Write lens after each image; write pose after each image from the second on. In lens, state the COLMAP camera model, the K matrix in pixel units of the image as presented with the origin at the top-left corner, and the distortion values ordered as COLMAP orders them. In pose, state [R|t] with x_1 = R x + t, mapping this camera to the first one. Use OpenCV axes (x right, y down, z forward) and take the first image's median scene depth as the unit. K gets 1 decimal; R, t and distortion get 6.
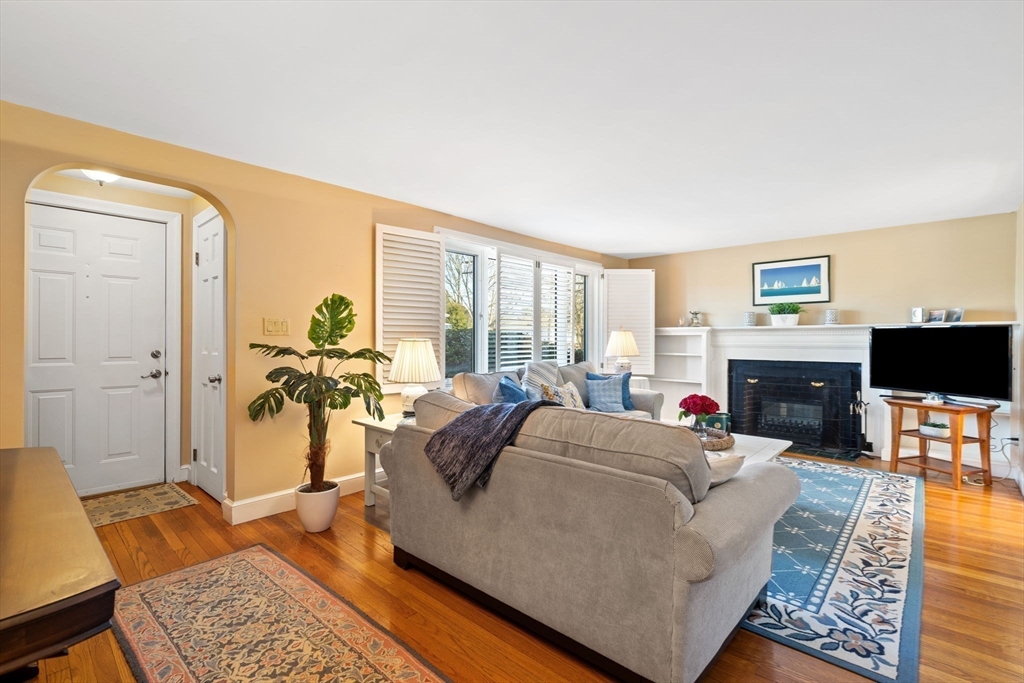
lens RADIAL K [[467.0, 0, 511.2], [0, 467.0, 345.0], [0, 0, 1]] dist [-0.001934, 0.000681]
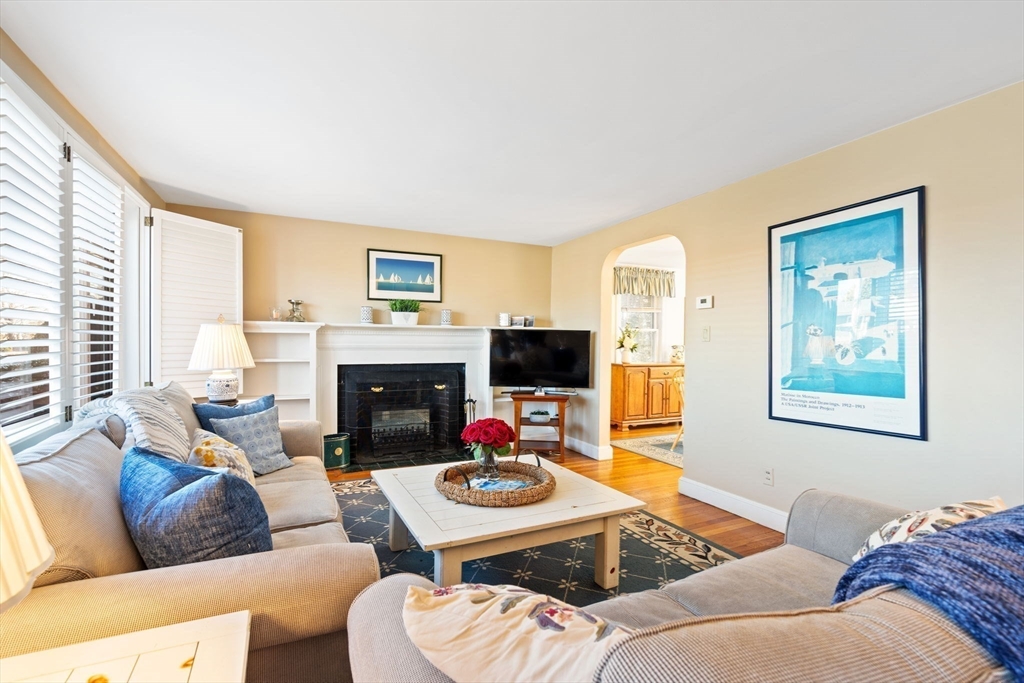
lens RADIAL K [[467.0, 0, 511.2], [0, 467.0, 345.0], [0, 0, 1]] dist [-0.001934, 0.000681]
pose [[0.371855, -0.006222, 0.928270, -0.176354], [0.004232, 0.999979, 0.005007, -0.006275], [-0.928281, 0.002067, 0.371874, 0.487560]]
